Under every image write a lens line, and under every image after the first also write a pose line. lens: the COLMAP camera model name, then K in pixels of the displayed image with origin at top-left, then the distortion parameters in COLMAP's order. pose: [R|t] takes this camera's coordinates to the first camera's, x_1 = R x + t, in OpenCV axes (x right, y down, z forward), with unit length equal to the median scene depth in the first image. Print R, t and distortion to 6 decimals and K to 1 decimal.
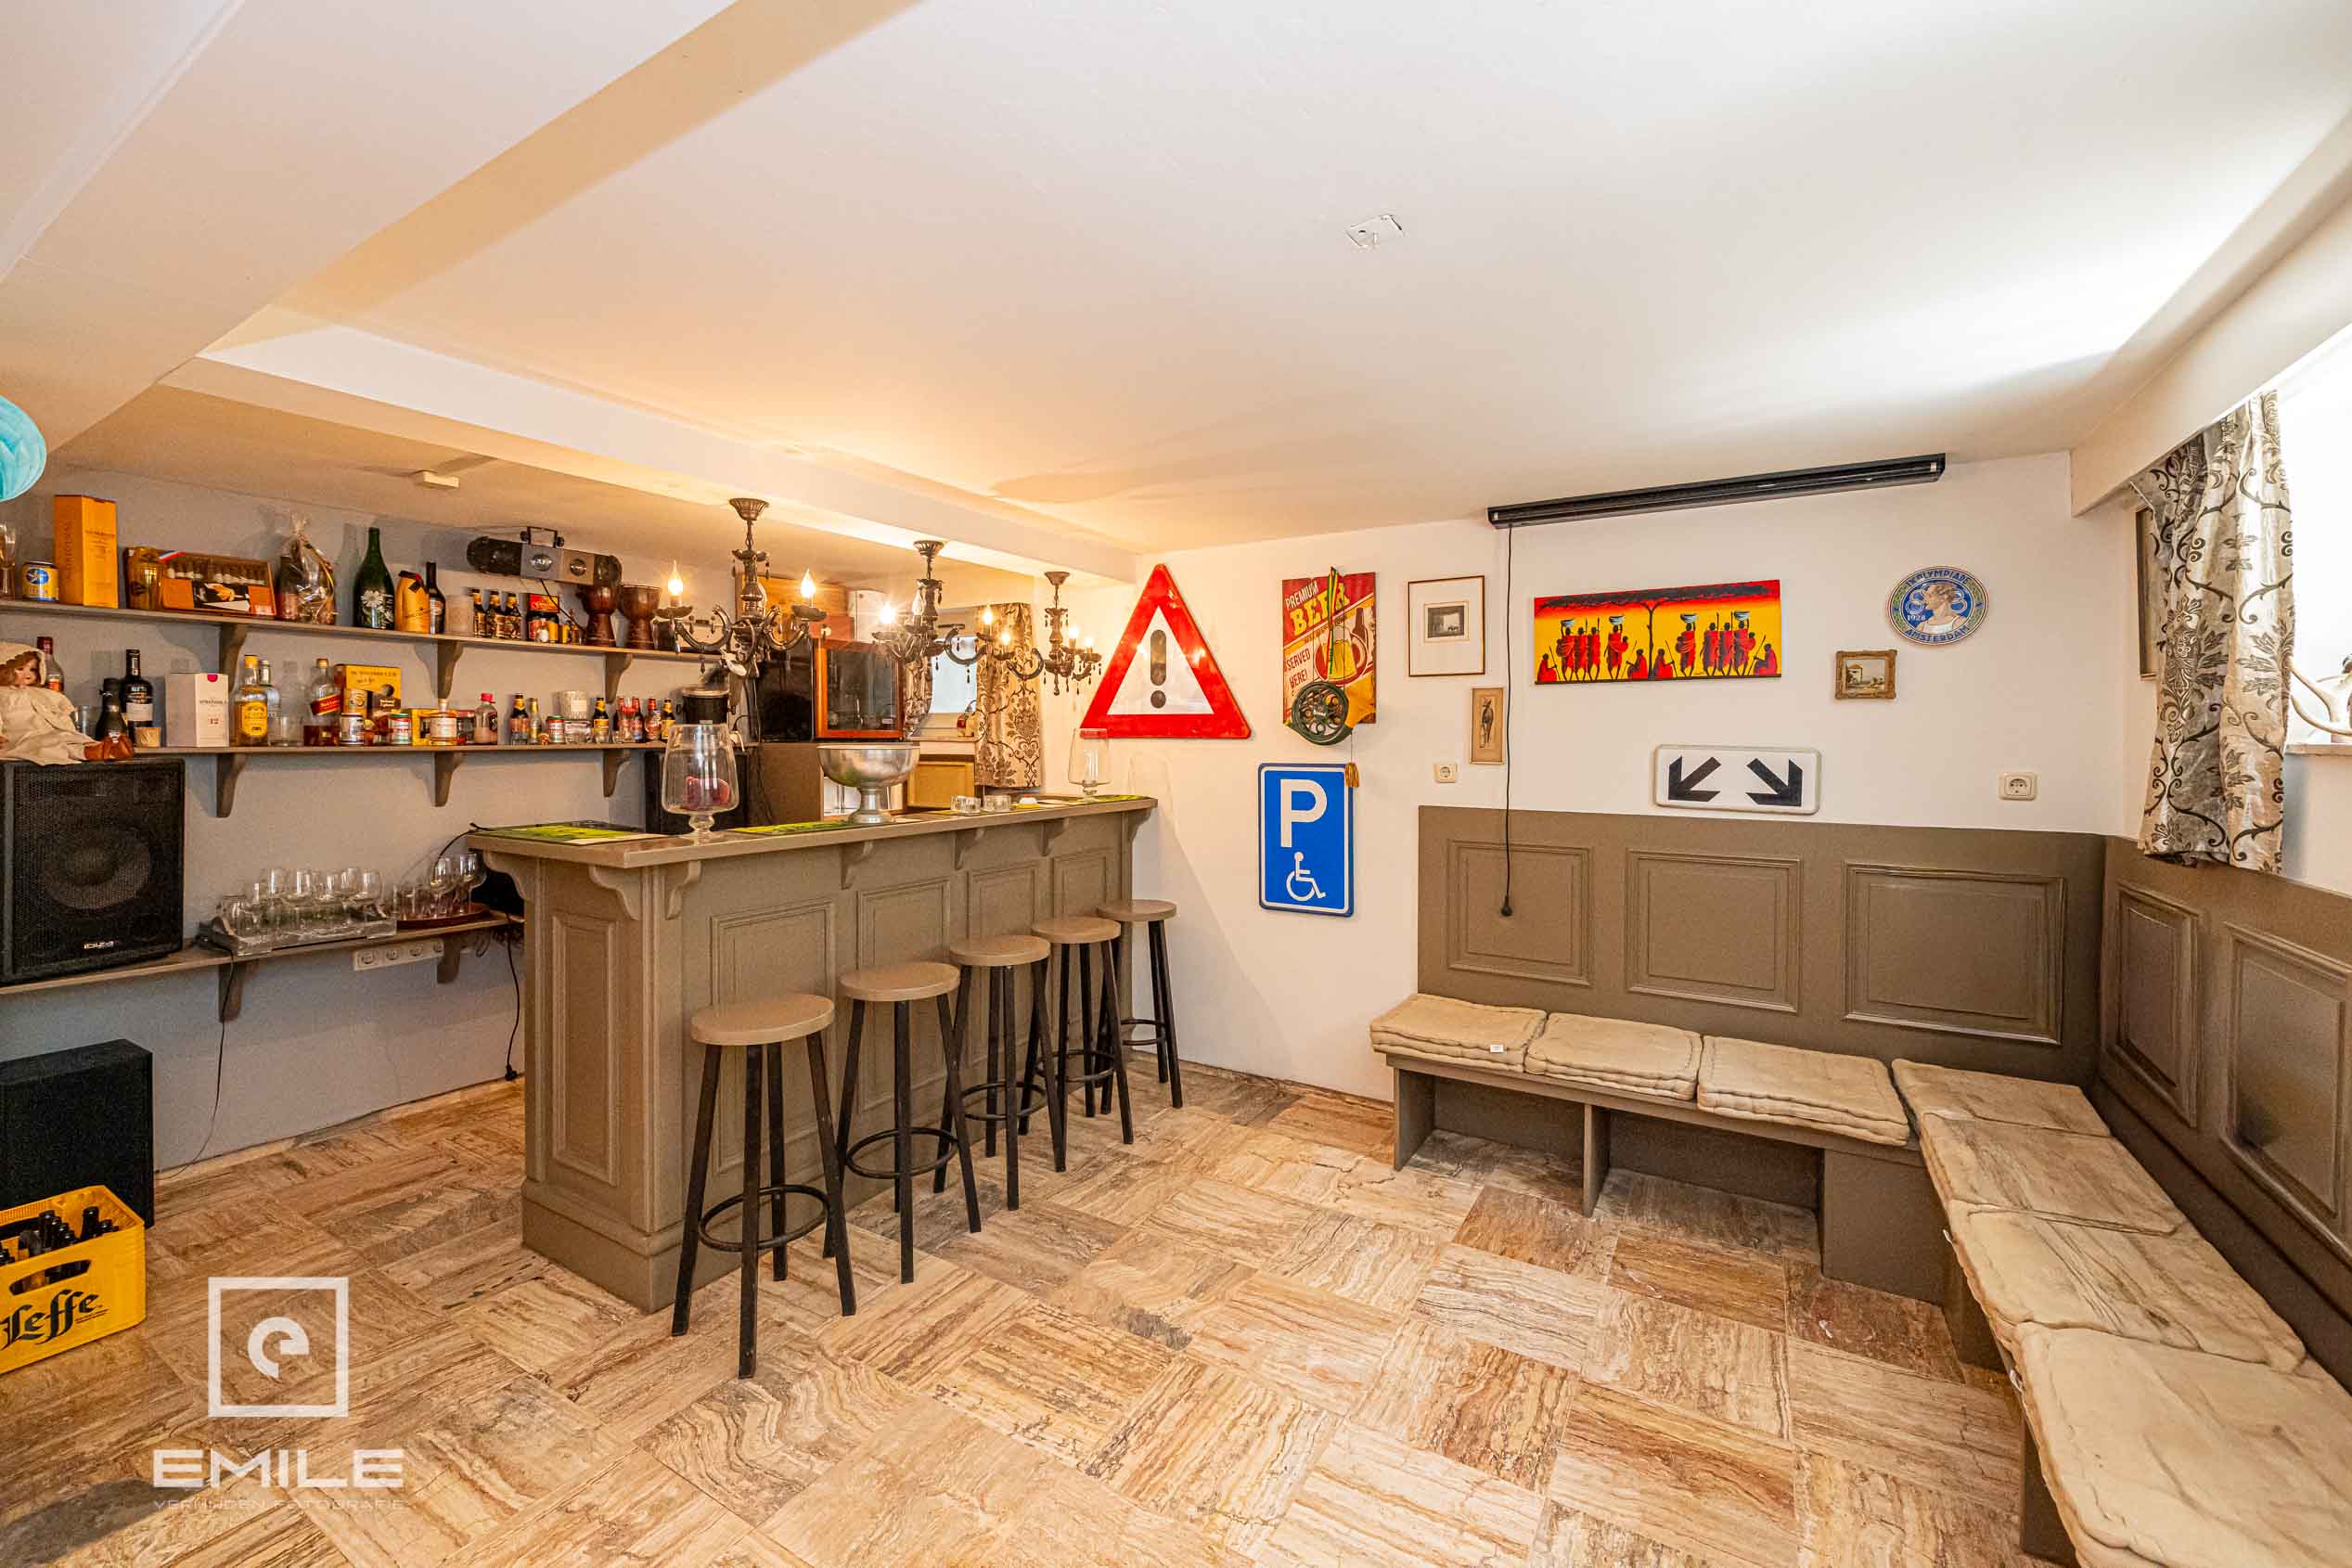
lens RADIAL K [[948.0, 0, 1180.1], [0, 948.0, 749.6], [0, 0, 1]] dist [0.002312, 0.000327]
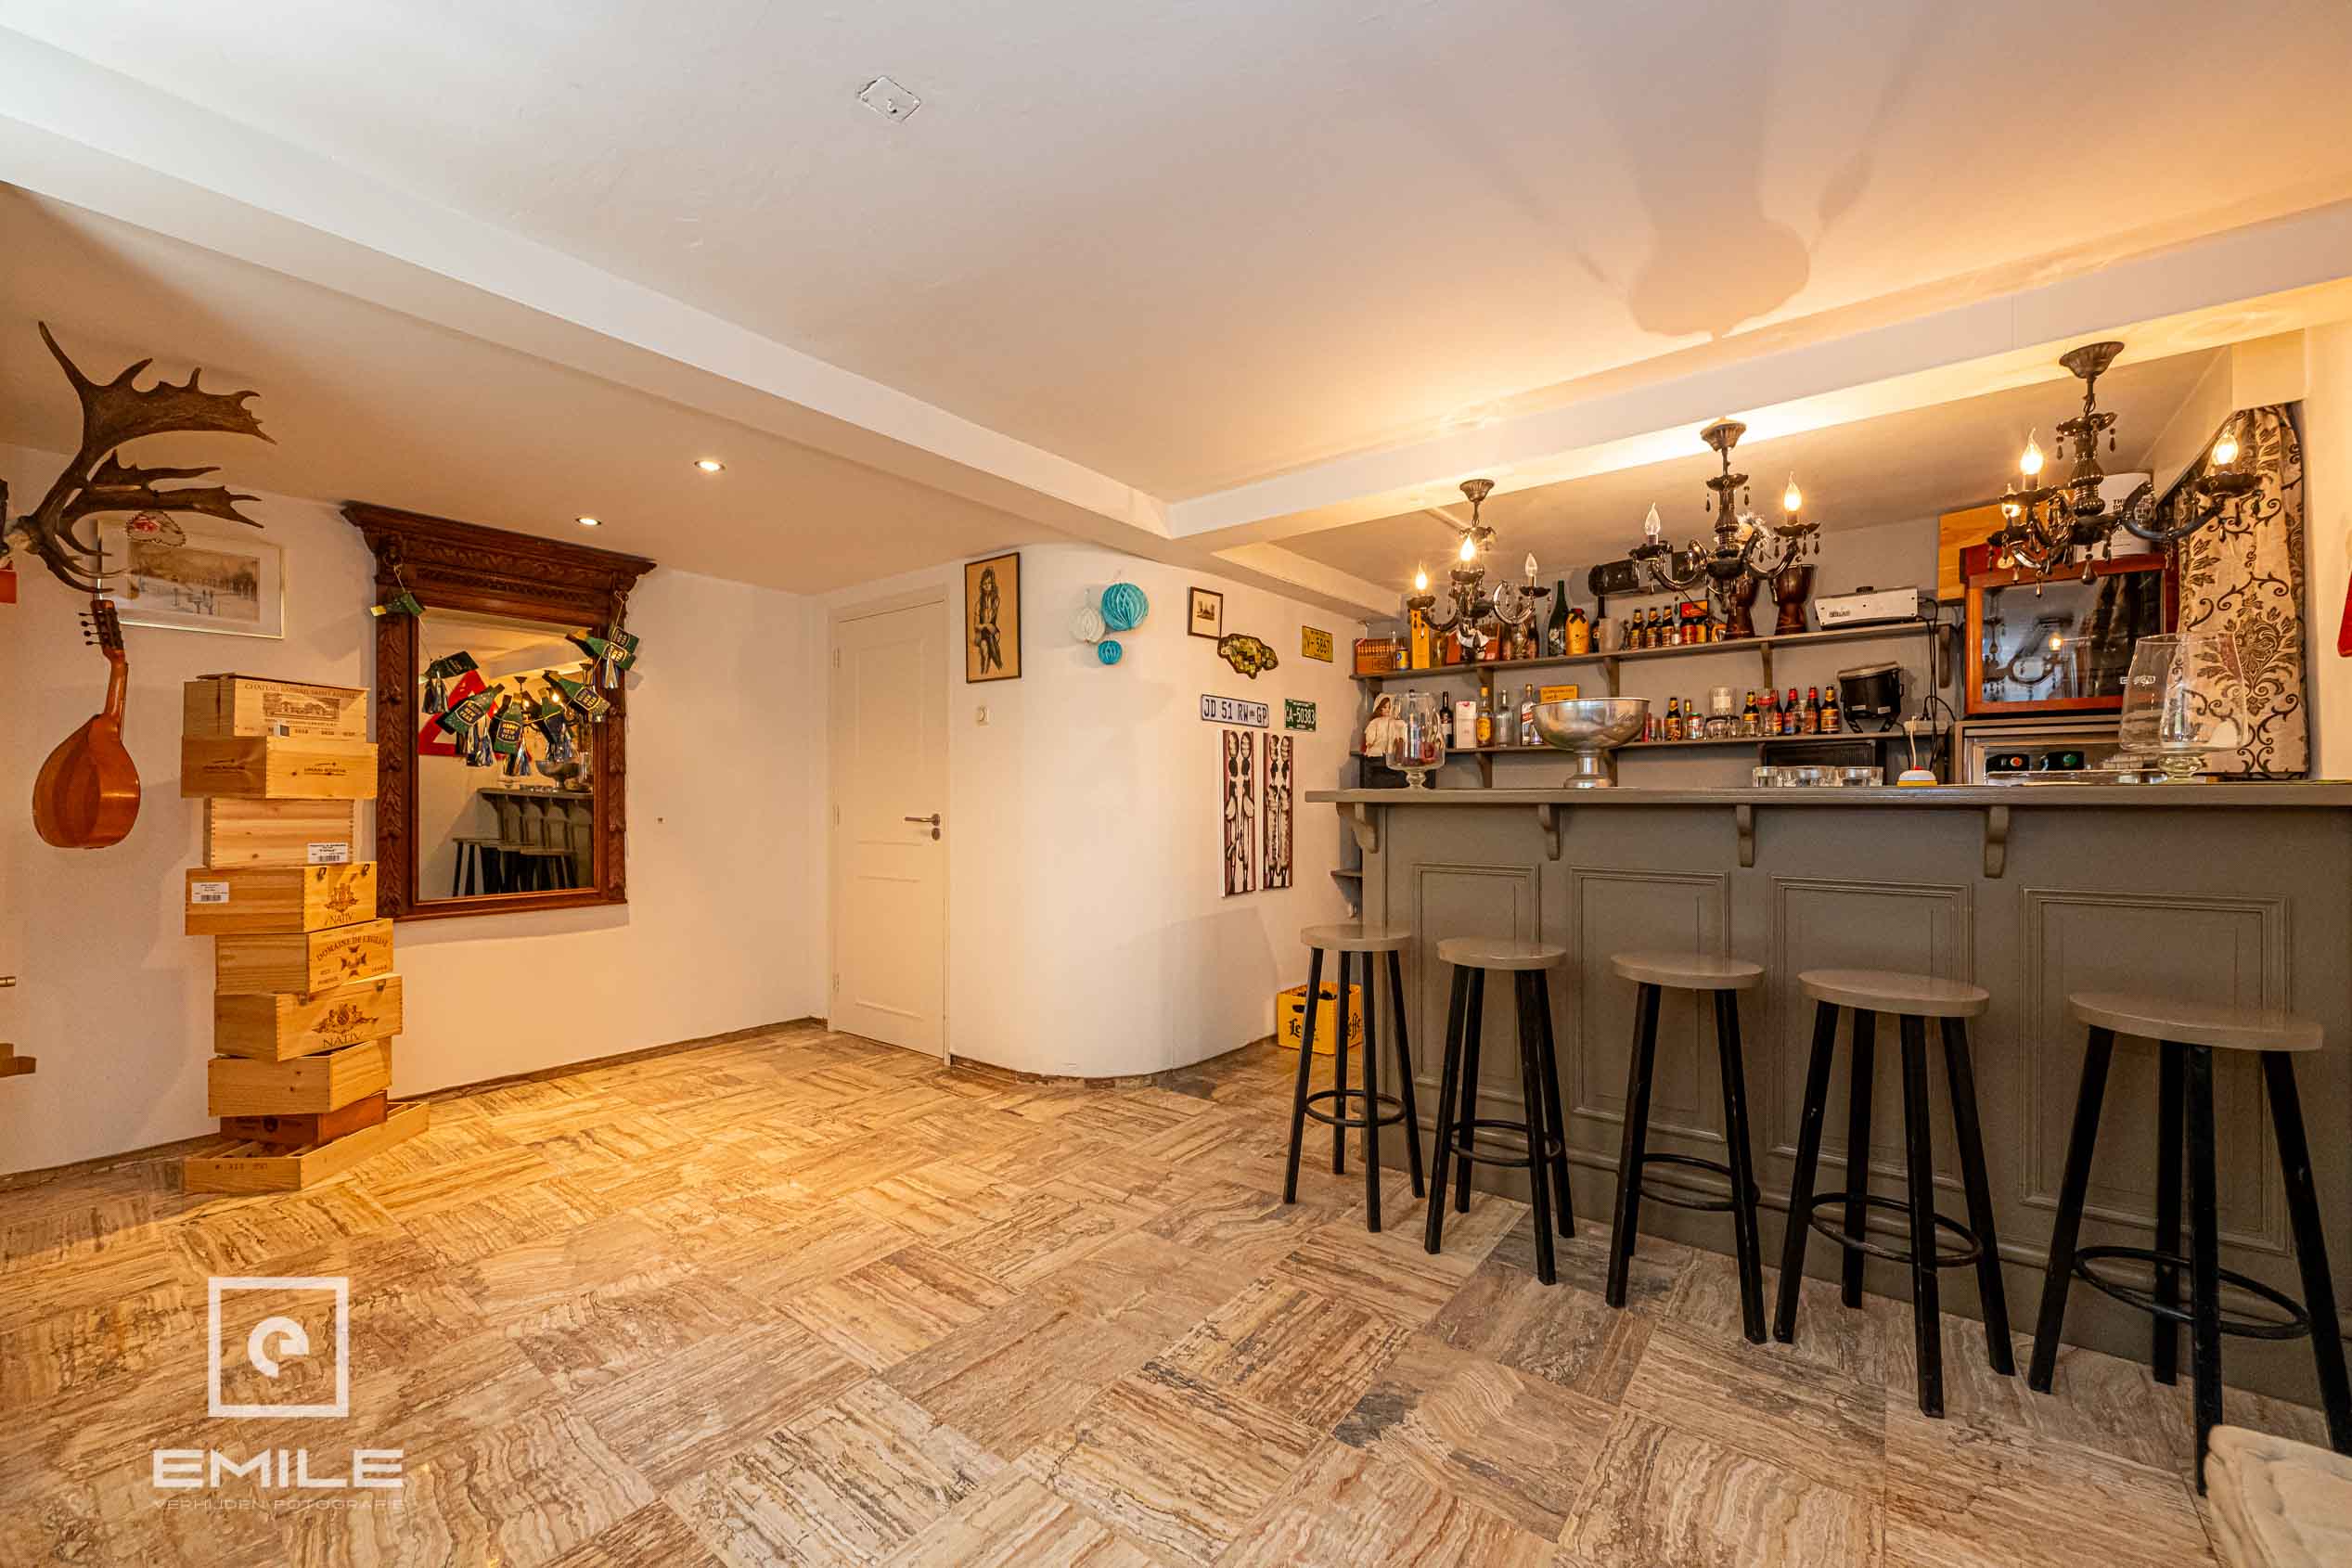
lens RADIAL K [[936.0, 0, 1173.1], [0, 936.0, 799.4], [0, 0, 1]] dist [0.000629, 0.010815]
pose [[-0.124090, -0.004049, -0.992263, 0.698290], [-0.017560, 0.999844, -0.001884, 0.113085], [0.992116, 0.017191, -0.124141, 0.869388]]
